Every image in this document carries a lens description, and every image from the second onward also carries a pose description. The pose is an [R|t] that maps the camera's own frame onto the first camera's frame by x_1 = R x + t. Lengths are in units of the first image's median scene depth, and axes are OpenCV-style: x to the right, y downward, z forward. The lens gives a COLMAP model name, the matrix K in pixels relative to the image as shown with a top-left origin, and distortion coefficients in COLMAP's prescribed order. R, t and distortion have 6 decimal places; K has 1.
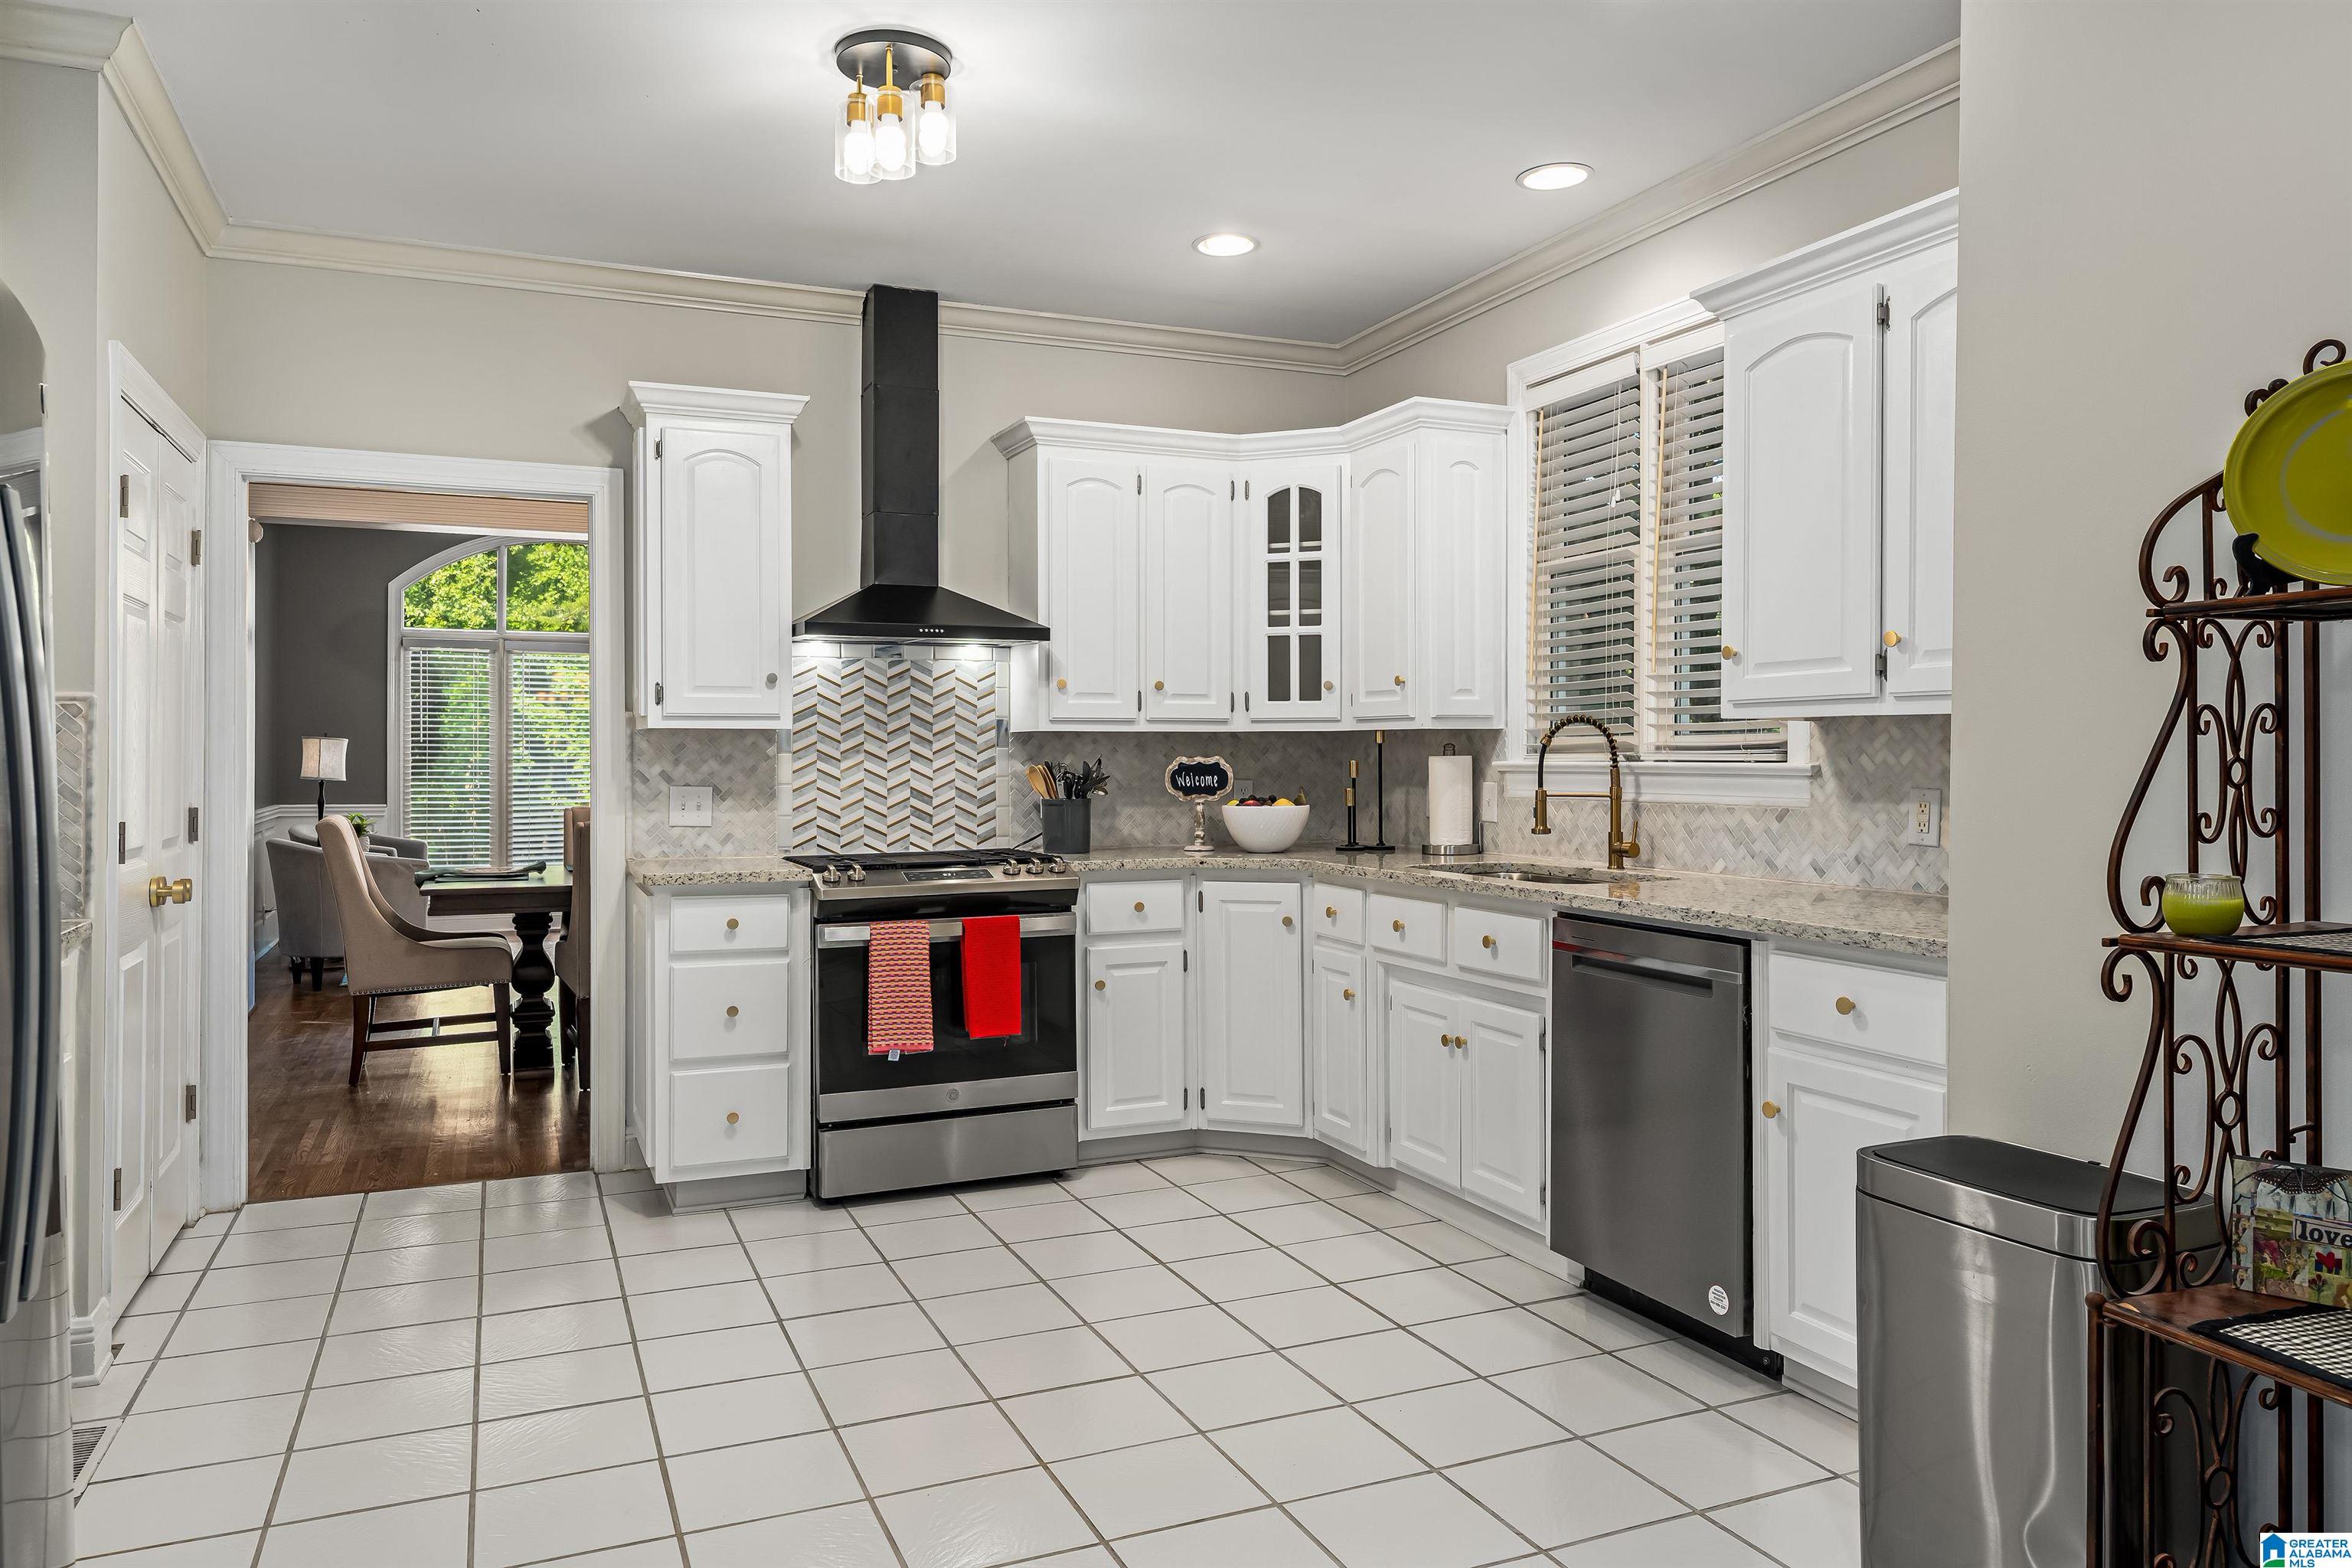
lens RADIAL K [[1577.7, 0, 1179.3], [0, 1577.7, 770.5], [0, 0, 1]] dist [0.001972, -0.000365]
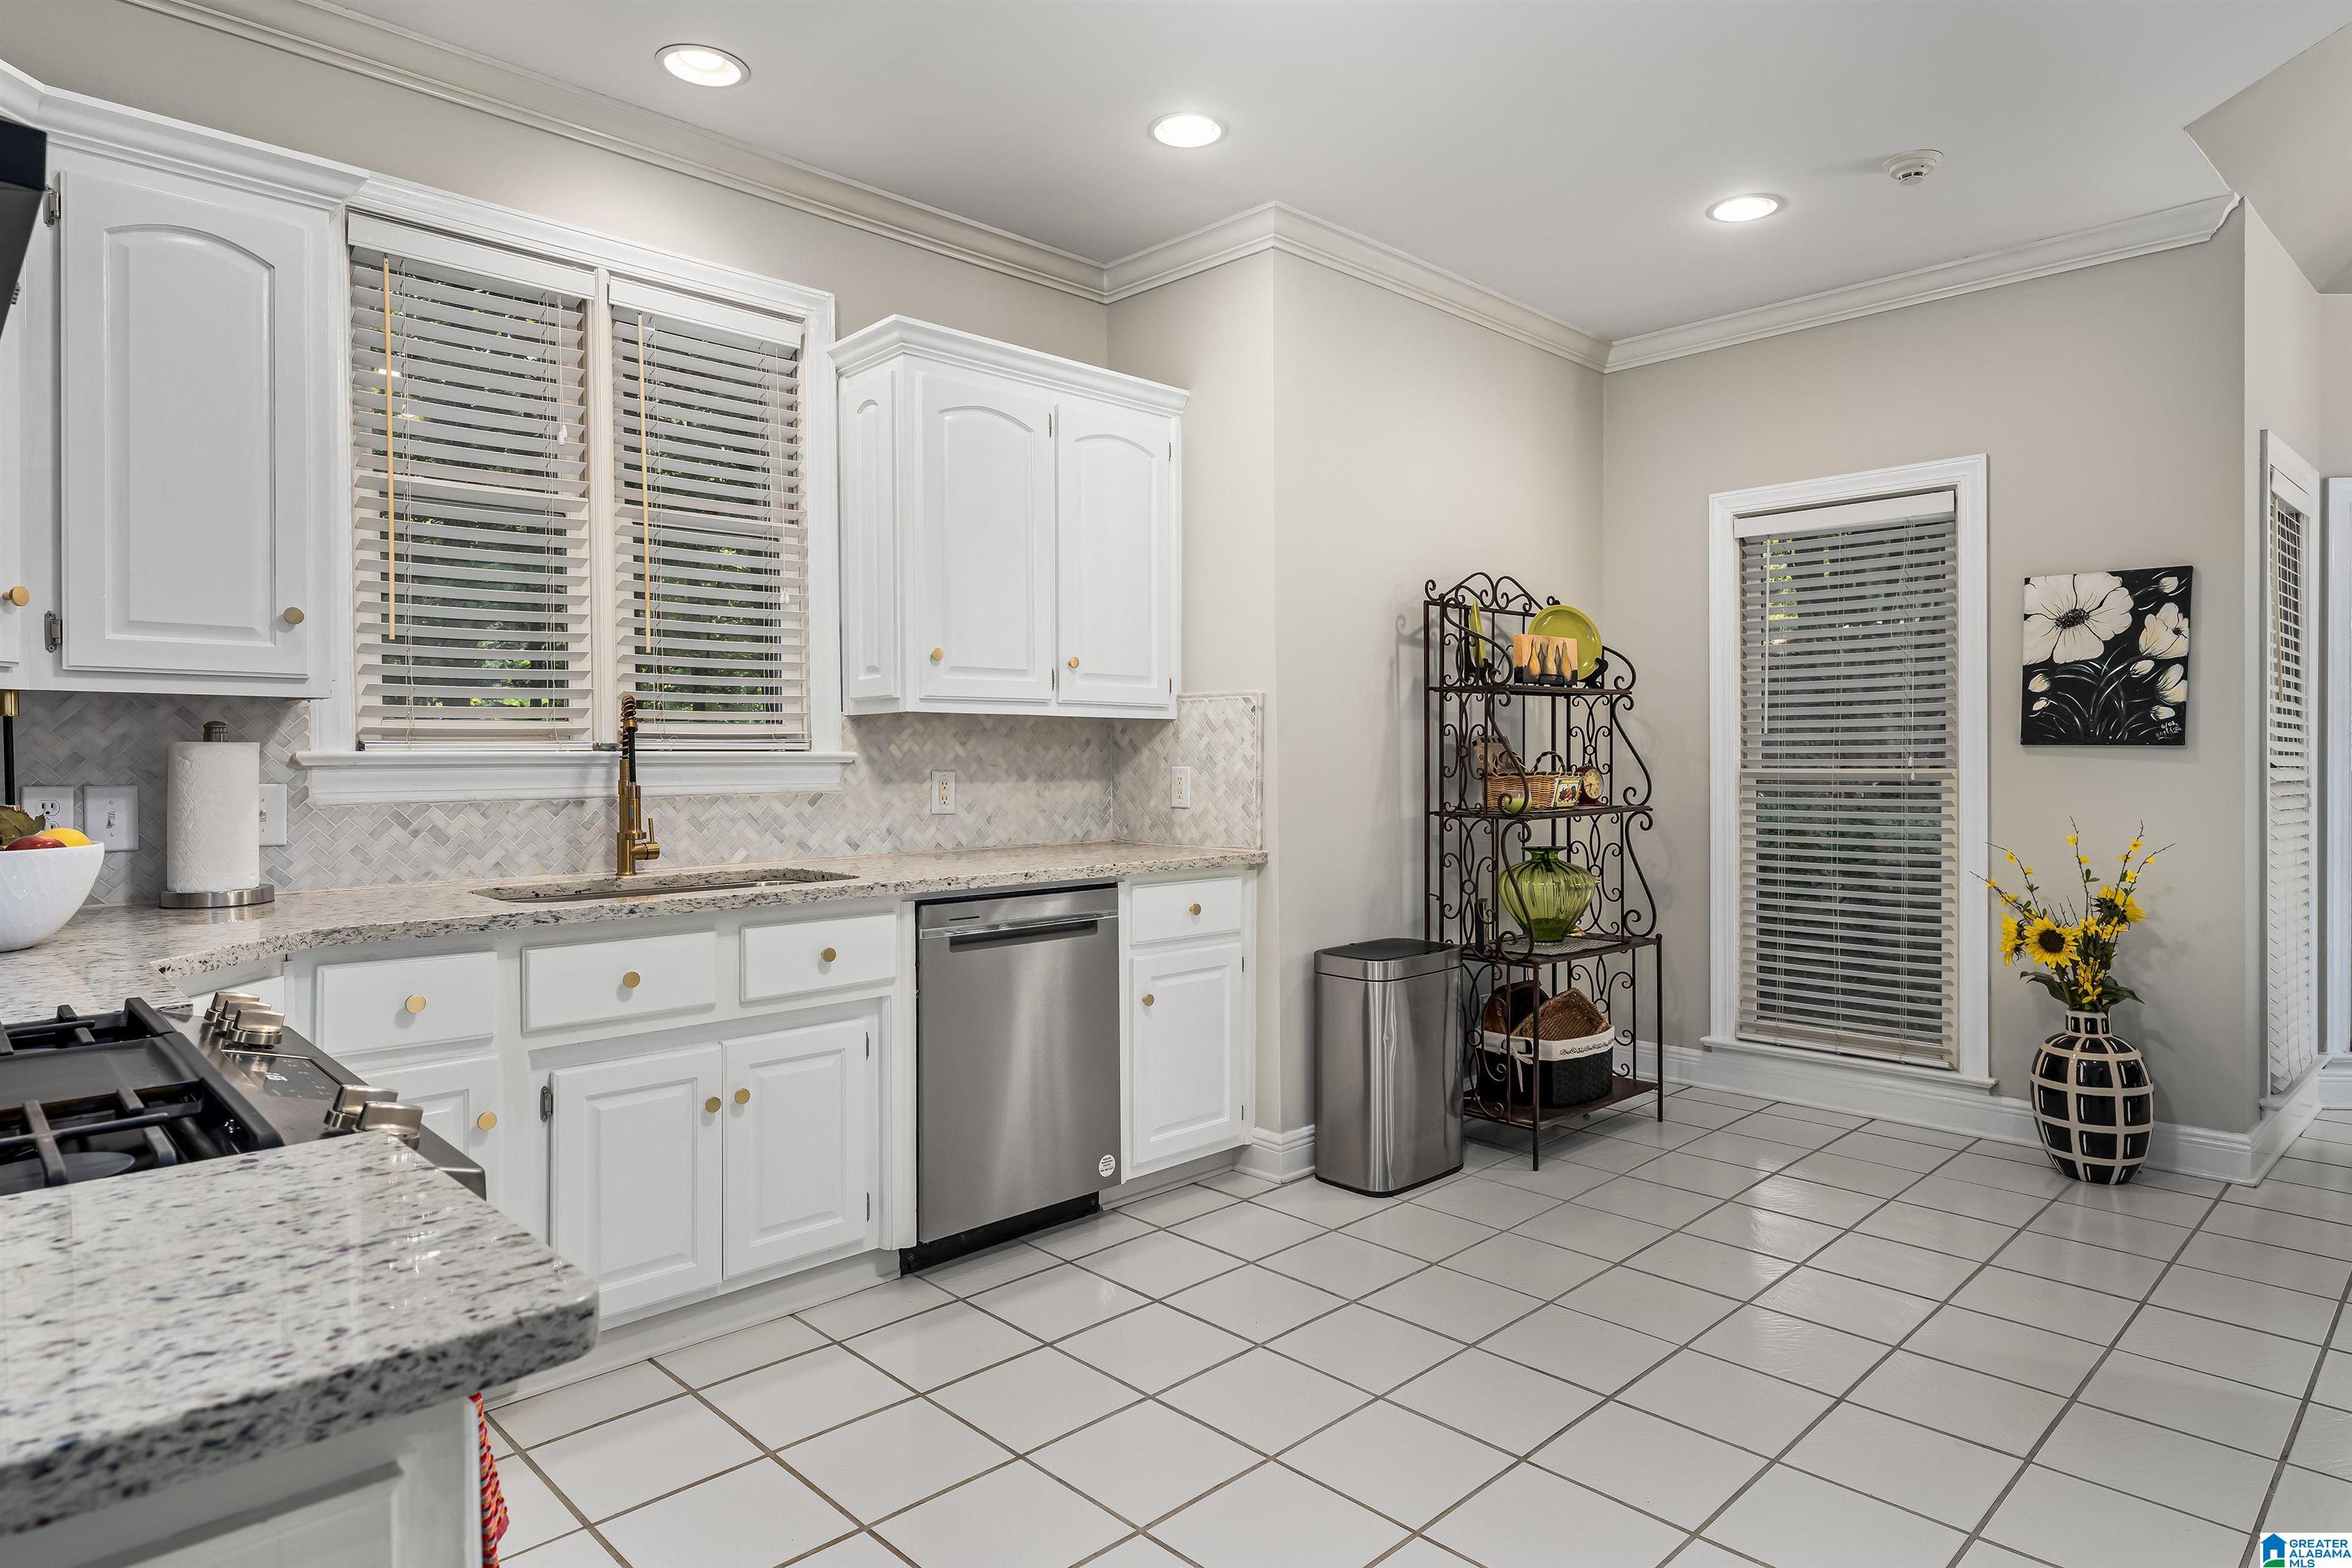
lens RADIAL K [[1338.3, 0, 1182.8], [0, 1338.3, 768.8], [0, 0, 1]] dist [0.005908, 0.001067]
pose [[-0.355921, -0.009738, 0.934465, -0.447787], [0.010275, 0.999844, 0.014333, -0.002807], [-0.934460, 0.014703, -0.355766, 0.847109]]
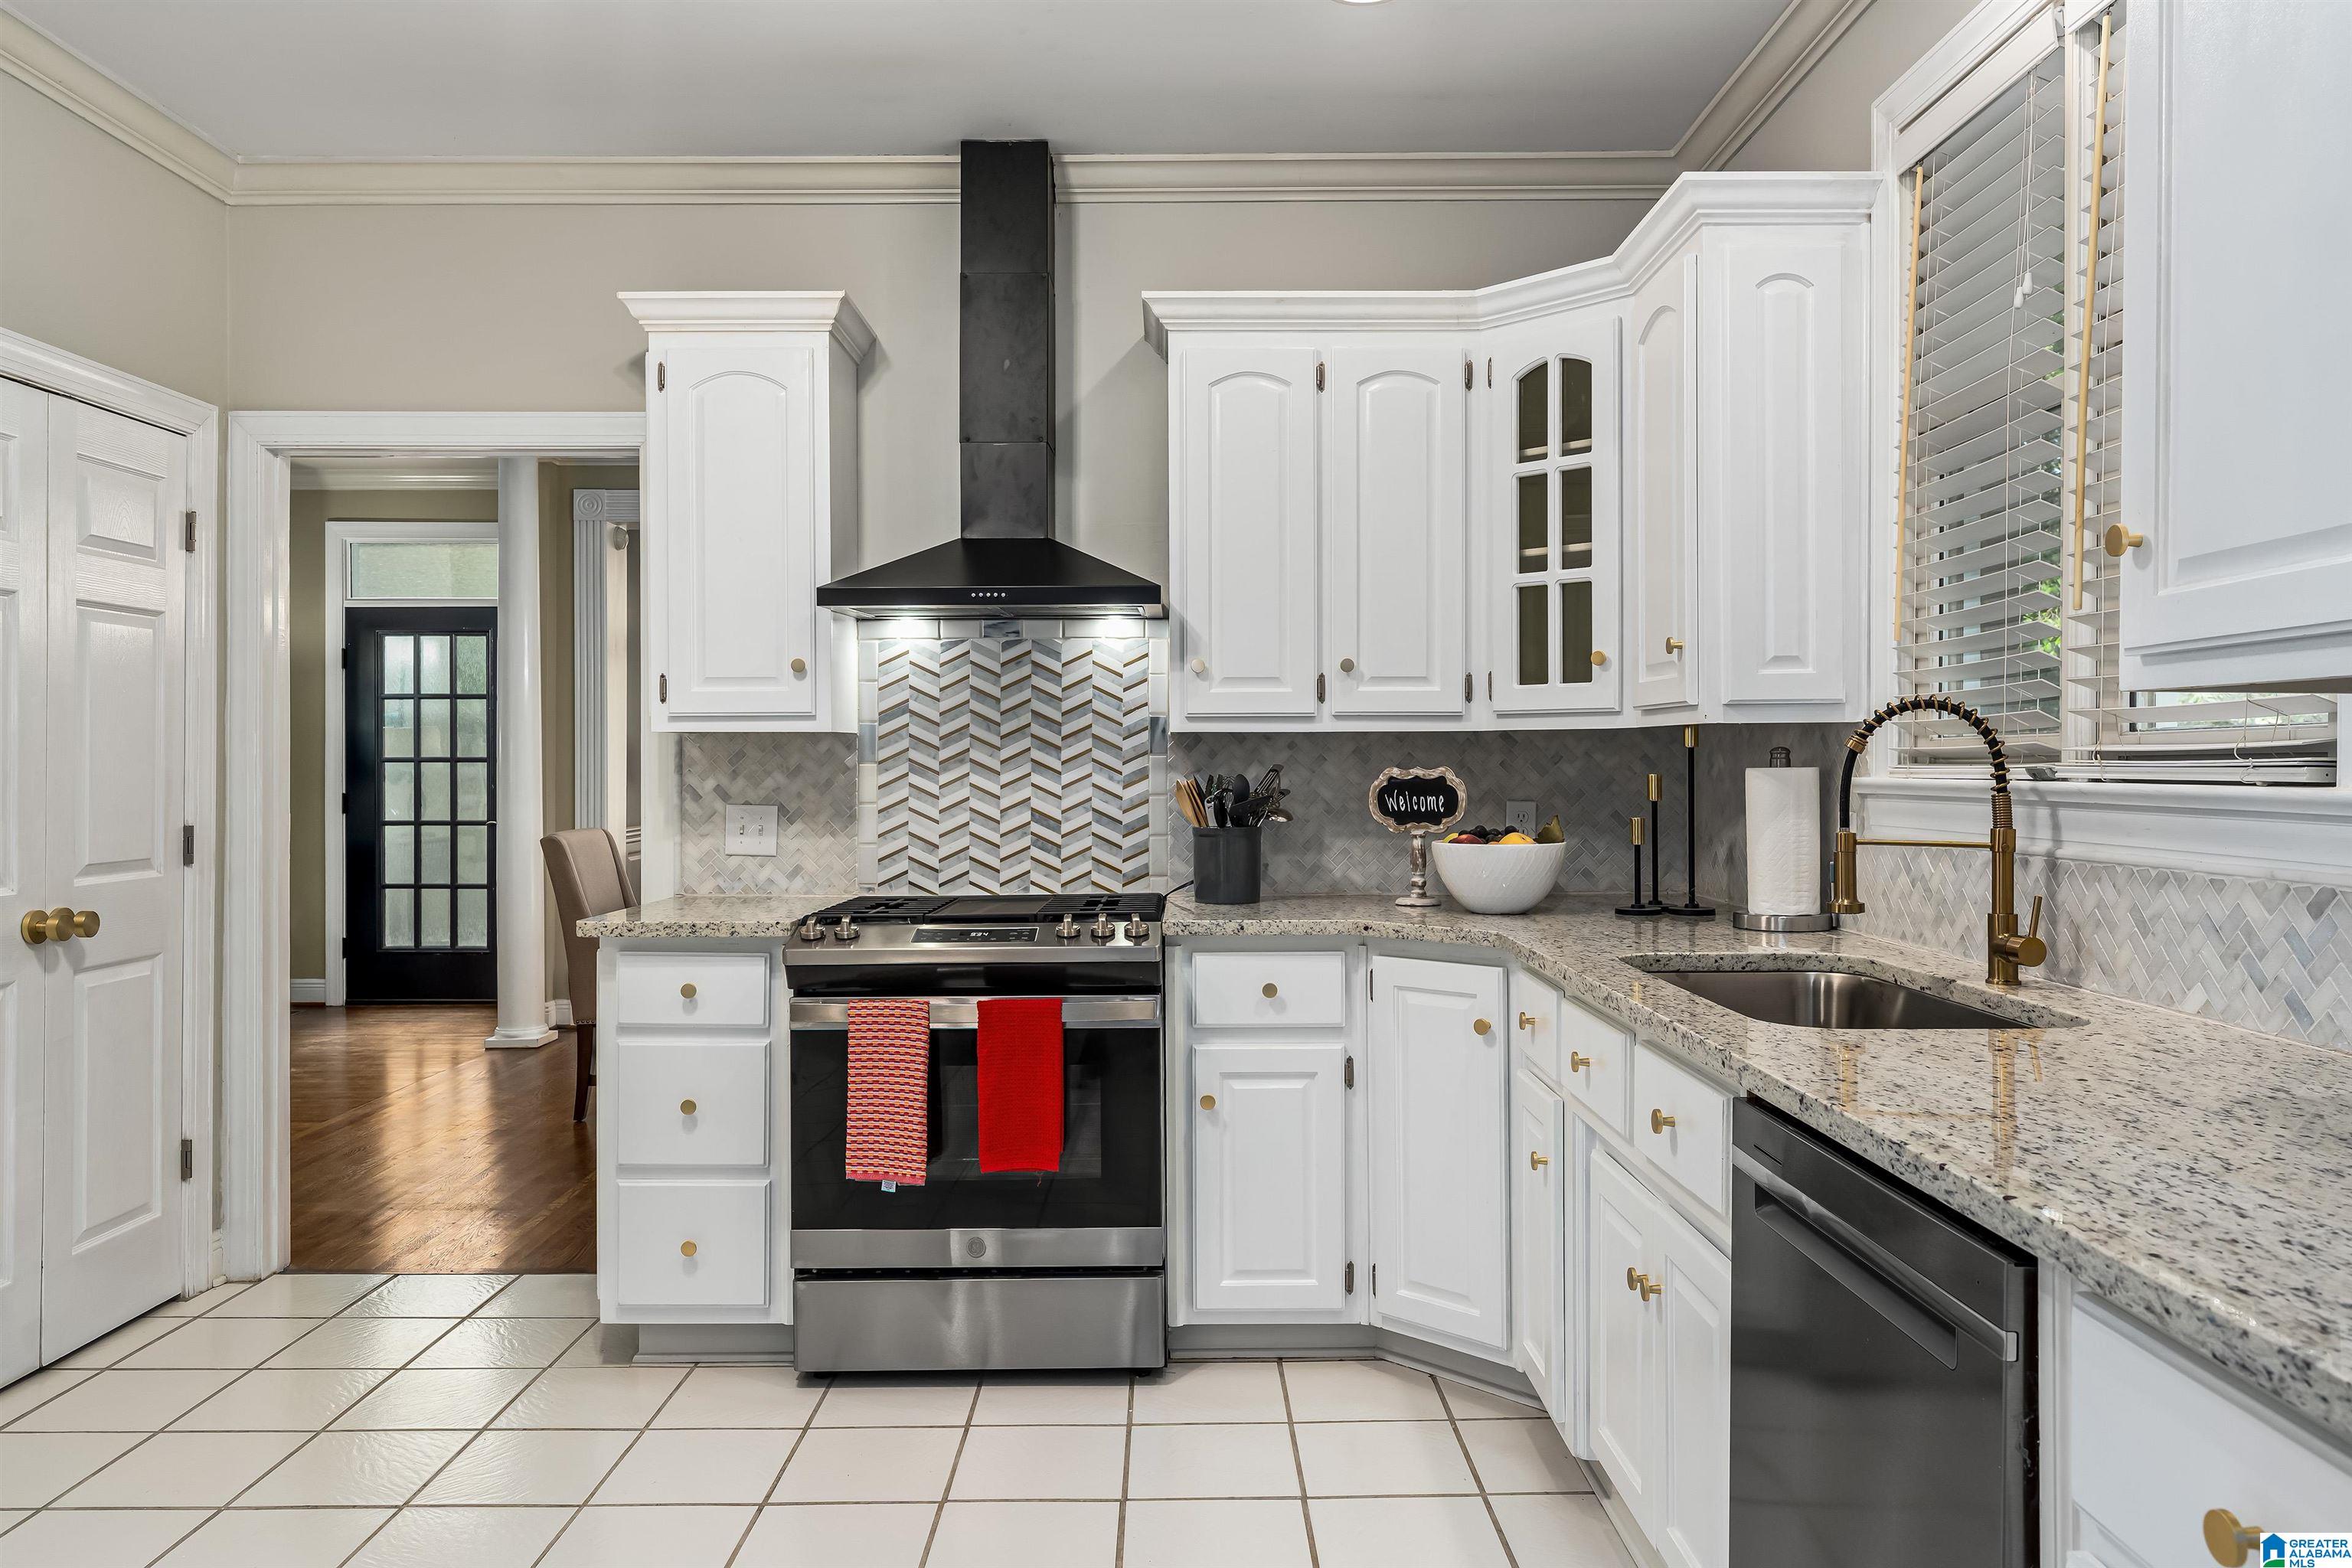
lens RADIAL K [[1577.7, 0, 1179.3], [0, 1577.7, 770.5], [0, 0, 1]] dist [0.001972, -0.000365]
pose [[0.917860, 0.001781, -0.396901, 0.202459], [-0.003178, 0.999991, -0.002861, -0.005753], [0.396893, 0.003887, 0.917857, 0.352211]]
